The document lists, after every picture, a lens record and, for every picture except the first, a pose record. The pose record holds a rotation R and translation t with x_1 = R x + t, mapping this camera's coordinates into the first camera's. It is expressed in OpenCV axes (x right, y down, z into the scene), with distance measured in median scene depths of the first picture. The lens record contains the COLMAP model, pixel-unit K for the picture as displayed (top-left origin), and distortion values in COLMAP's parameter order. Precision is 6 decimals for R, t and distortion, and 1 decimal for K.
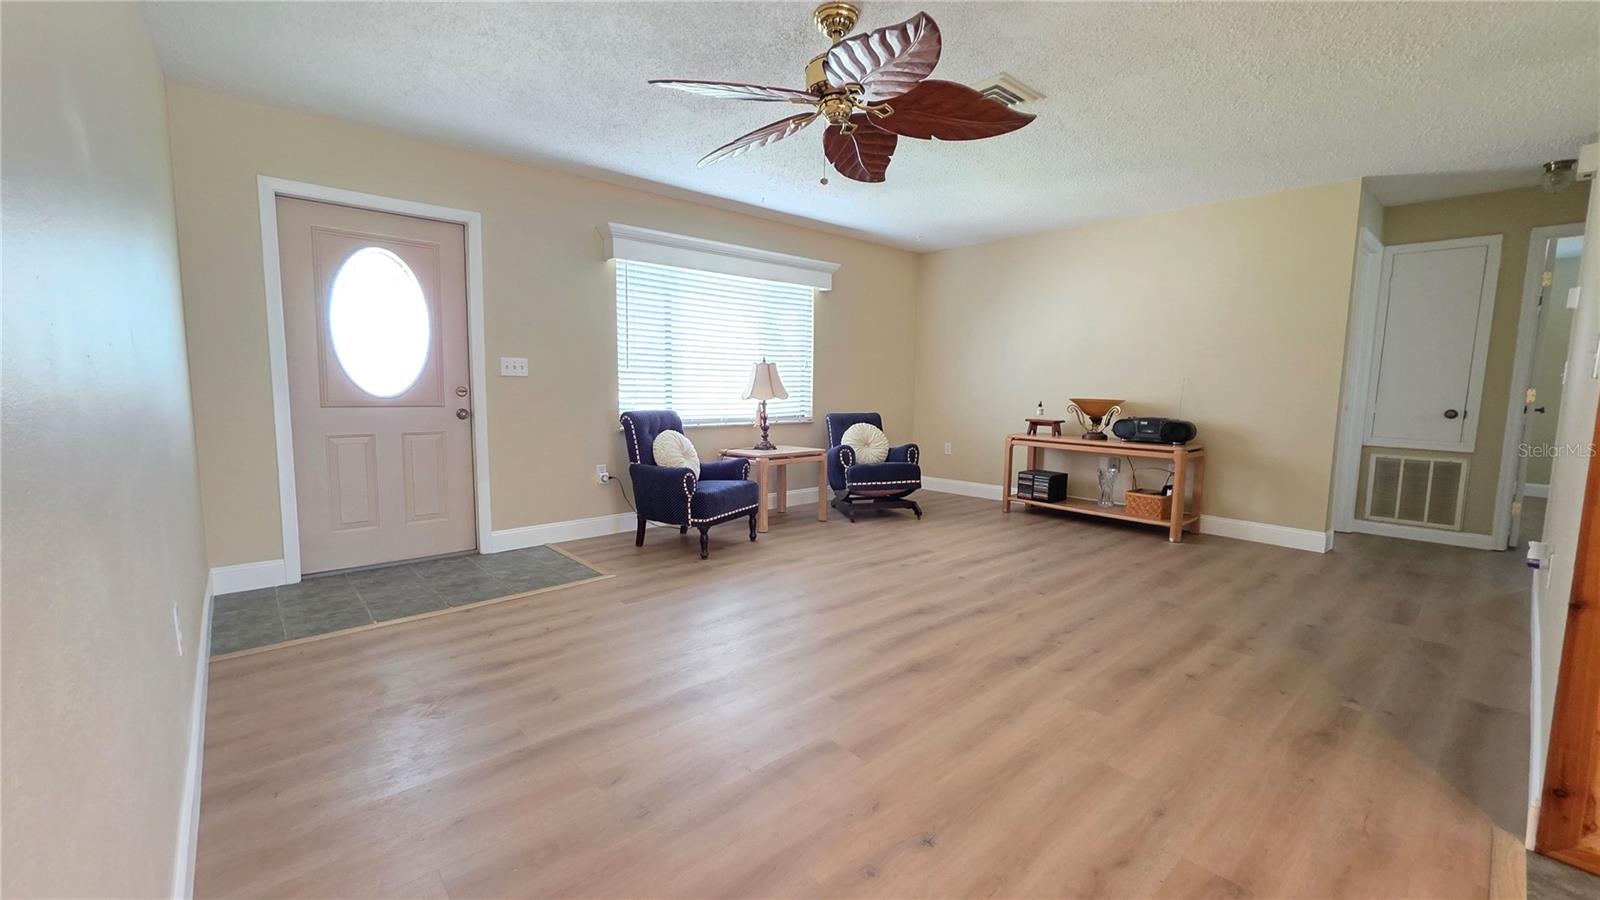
lens RADIAL K [[646.7, 0, 802.7], [0, 646.7, 446.5], [0, 0, 1]] dist [0.004888, 0.000681]
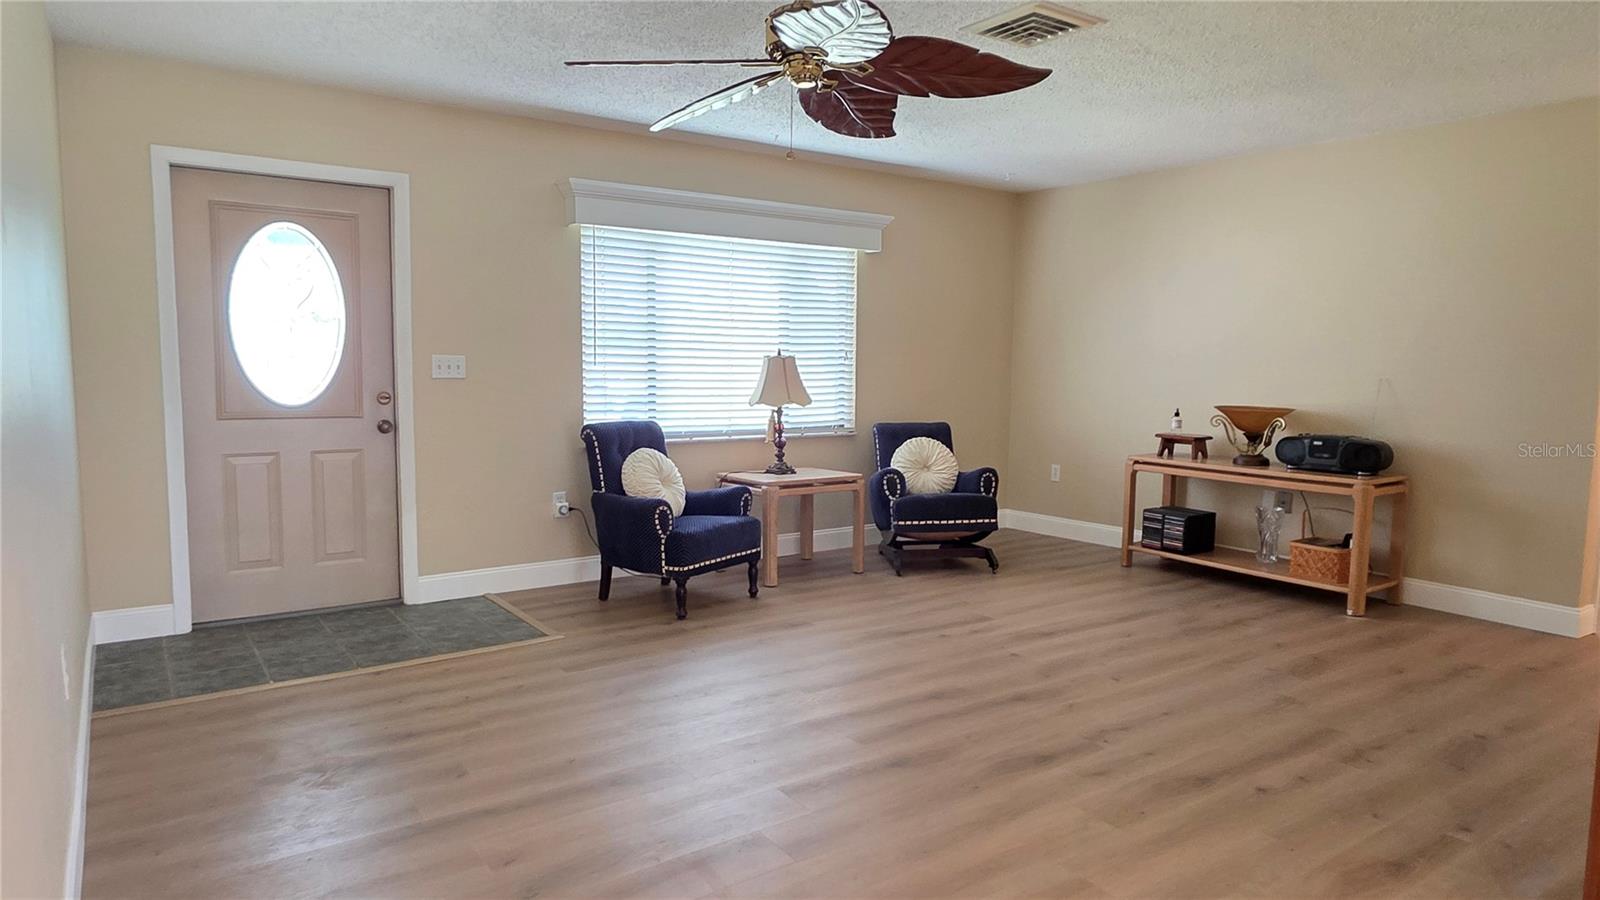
lens RADIAL K [[981.0, 0, 799.5], [0, 981.0, 449.1], [0, 0, 1]] dist [0.013578, -0.008193]
pose [[0.993449, 0.010321, -0.113805, 0.116677], [-0.011080, 0.999920, -0.006036, -0.021500], [0.113734, 0.007258, 0.993485, -0.136572]]
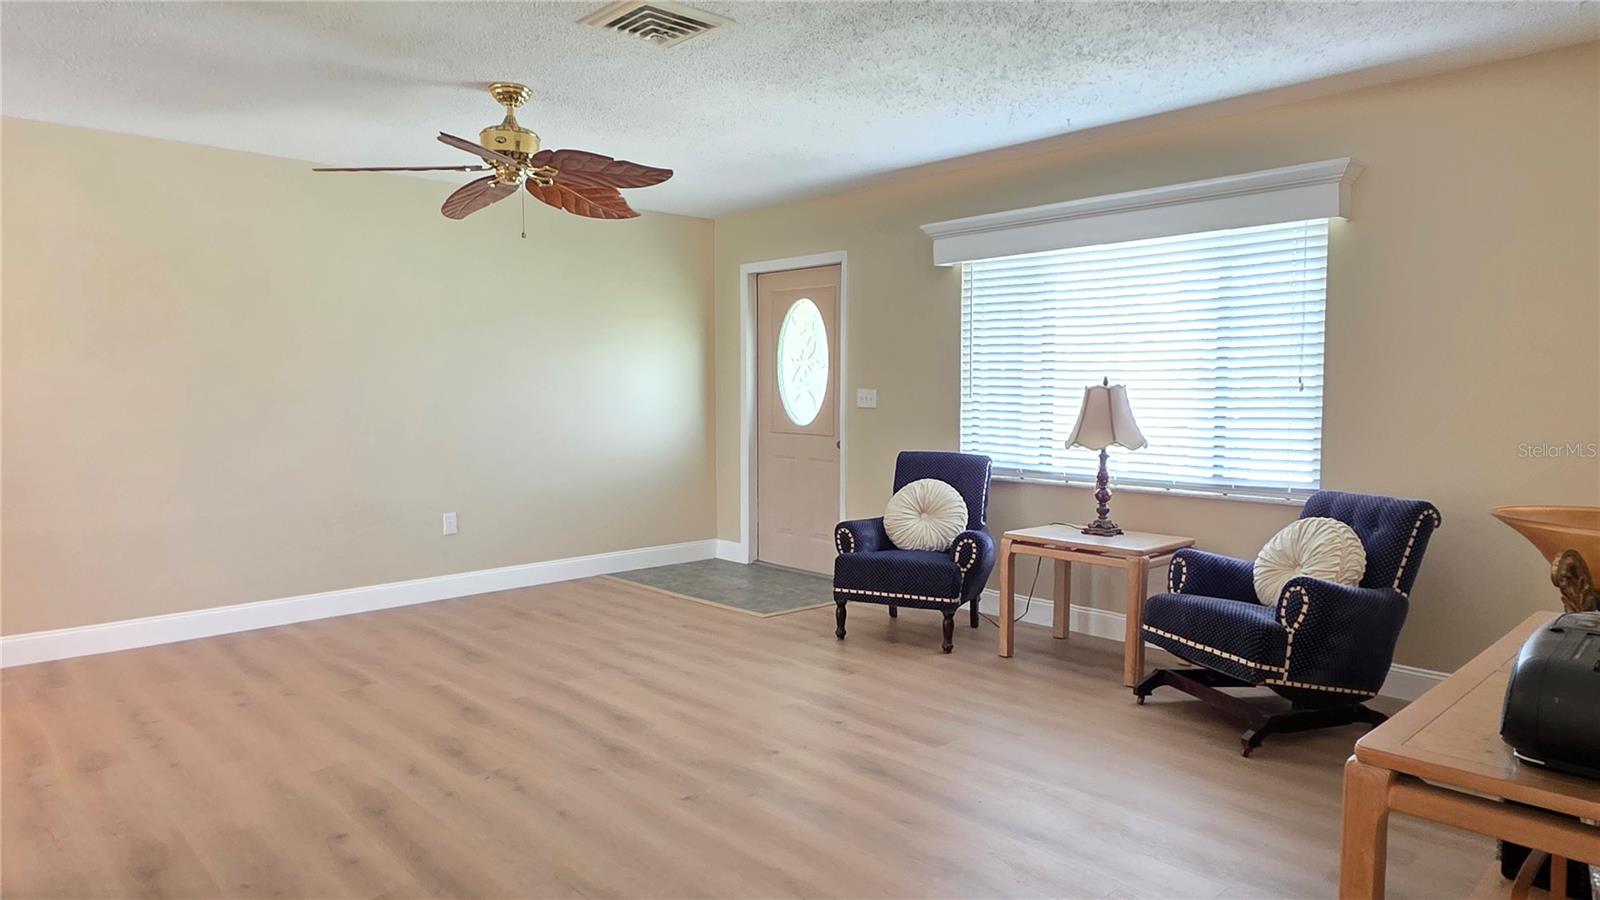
lens RADIAL K [[981.0, 0, 789.4], [0, 981.0, 447.6], [0, 0, 1]] dist [0.013578, -0.008193]
pose [[0.012502, 0.047558, -0.998790, 1.050978], [-0.099163, 0.994003, 0.046089, -0.110017], [0.994993, 0.098467, 0.017143, 0.899722]]
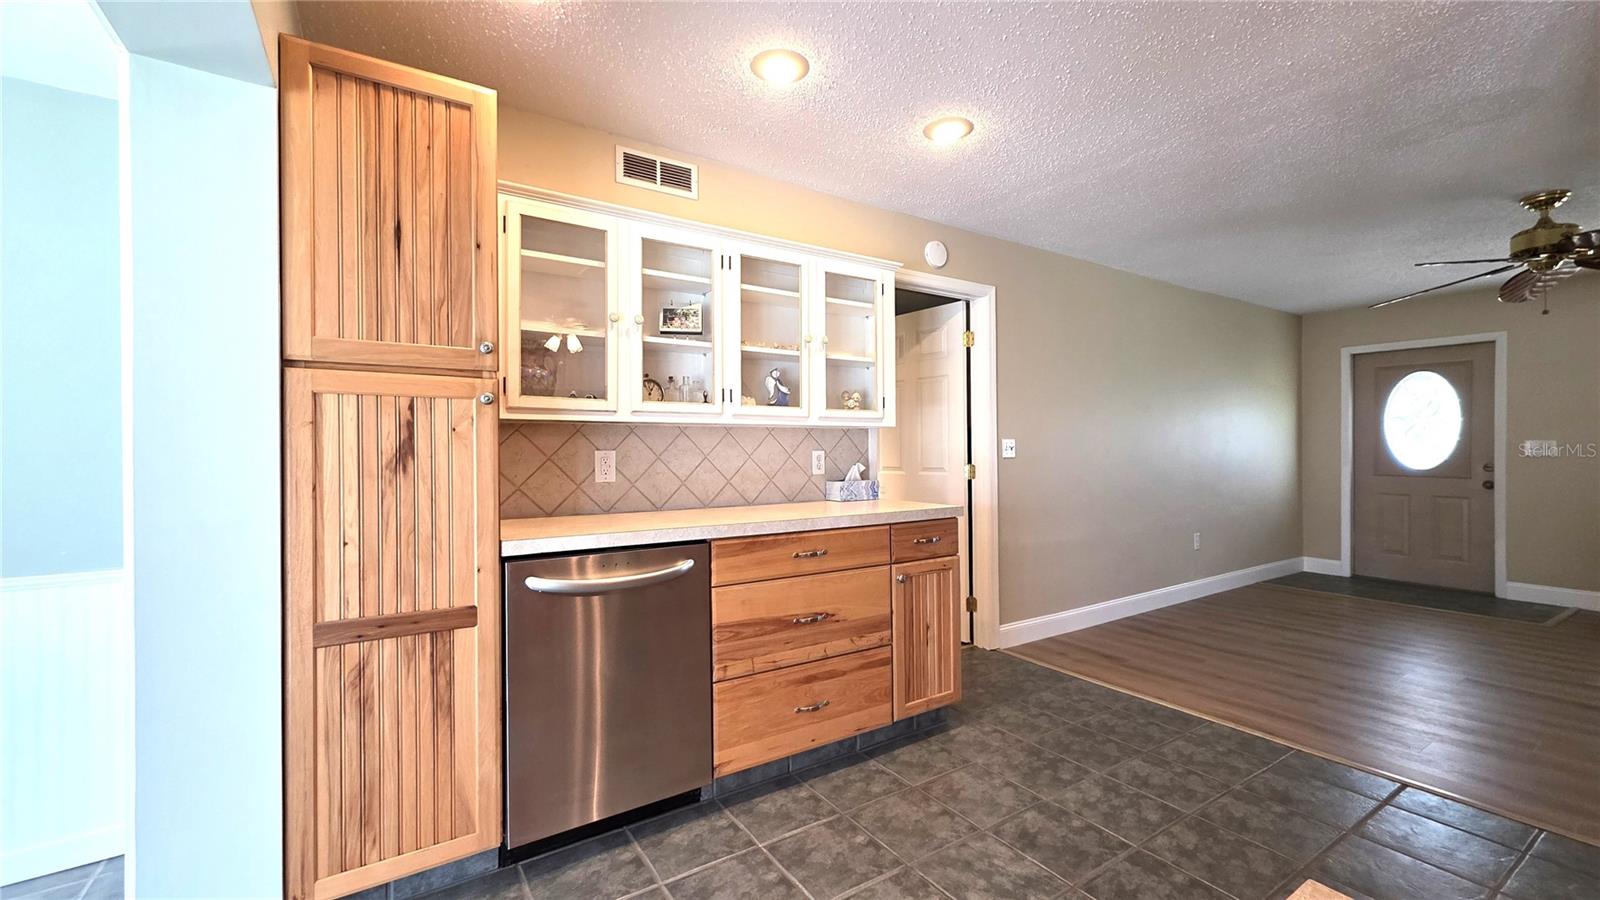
lens RADIAL K [[646.7, 0, 814.7], [0, 646.7, 447.2], [0, 0, 1]] dist [0.004888, 0.000681]
pose [[-0.143724, -0.015706, -0.989493, 0.979639], [-0.098310, 0.995155, -0.001516, 0.009479], [0.984723, 0.097060, -0.144571, -0.148835]]
